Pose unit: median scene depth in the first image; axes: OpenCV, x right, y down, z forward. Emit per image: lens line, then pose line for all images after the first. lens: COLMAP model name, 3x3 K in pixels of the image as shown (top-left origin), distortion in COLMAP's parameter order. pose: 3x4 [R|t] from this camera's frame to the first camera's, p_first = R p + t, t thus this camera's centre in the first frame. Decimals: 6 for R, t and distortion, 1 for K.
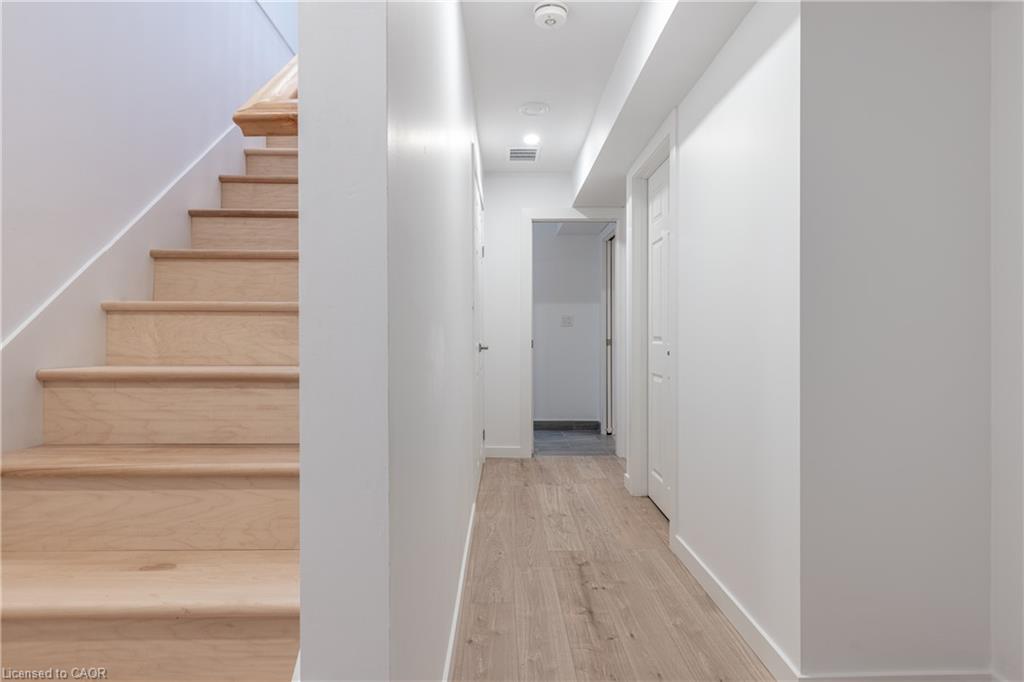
lens RADIAL K [[578.0, 0, 512.0], [0, 578.0, 341.0], [0, 0, 1]] dist [0.000721, 0.000092]
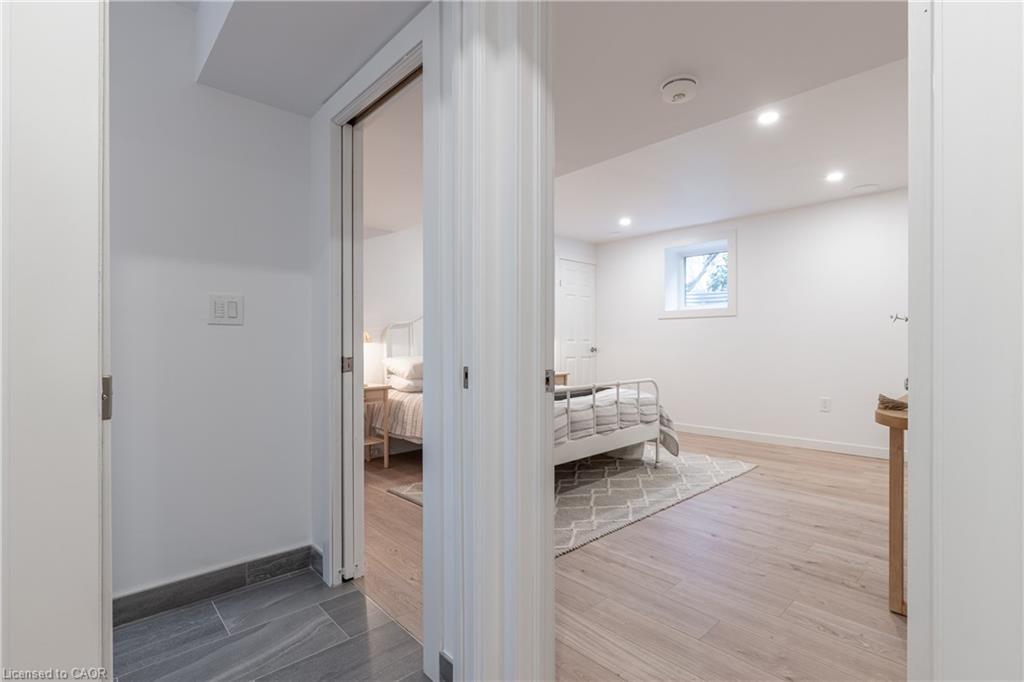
lens RADIAL K [[465.7, 0, 512.0], [0, 465.7, 341.0], [0, 0, 1]] dist [0.002249, 0.000361]
pose [[0.736882, 0.002841, 0.676015, 0.024552], [0.008515, 0.999873, -0.013484, -0.008874], [-0.675968, 0.015693, 0.736764, 0.646600]]
